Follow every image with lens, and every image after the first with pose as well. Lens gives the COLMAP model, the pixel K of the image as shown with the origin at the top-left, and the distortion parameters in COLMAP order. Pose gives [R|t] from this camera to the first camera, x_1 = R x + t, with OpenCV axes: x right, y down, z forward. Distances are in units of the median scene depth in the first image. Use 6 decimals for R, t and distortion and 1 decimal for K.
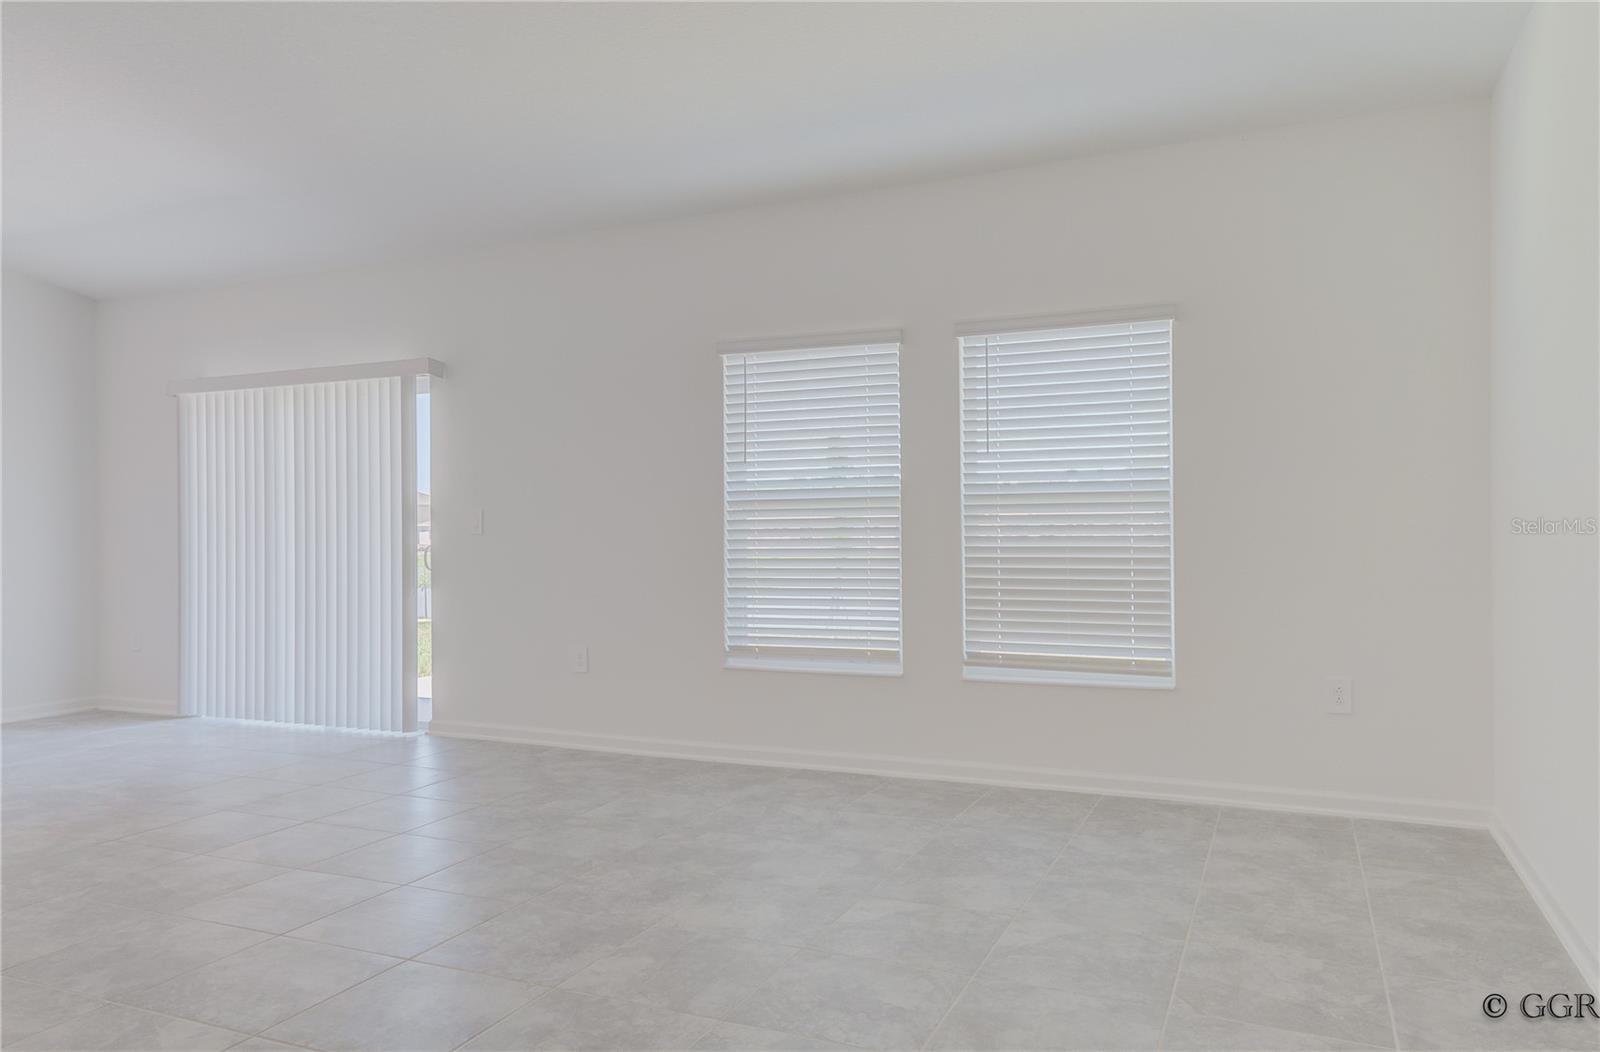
lens RADIAL K [[1119.6, 0, 806.6], [0, 1119.6, 517.3], [0, 0, 1]] dist [0.003002, 0.018415]
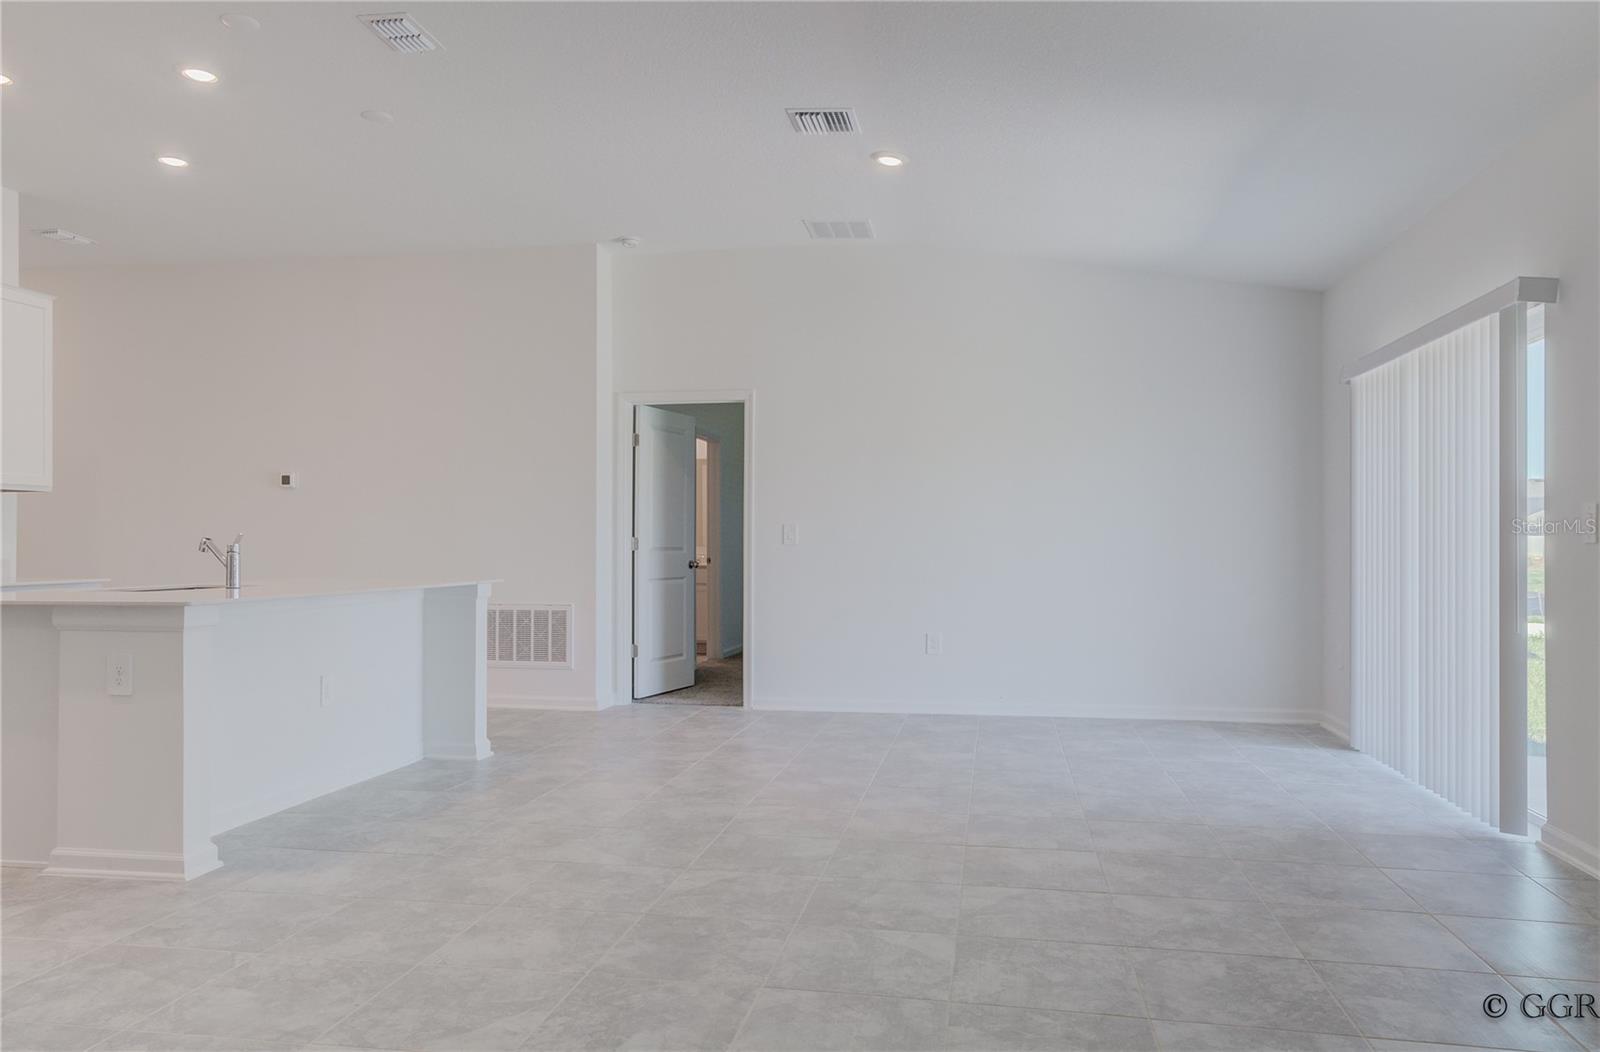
lens RADIAL K [[1119.6, 0, 801.9], [0, 1119.6, 534.9], [0, 0, 1]] dist [0.003002, 0.018415]
pose [[0.243261, 0.004011, -0.969952, 0.202046], [0.004725, 0.999975, 0.005320, 0.005029], [0.969949, -0.005878, 0.243236, 0.415511]]
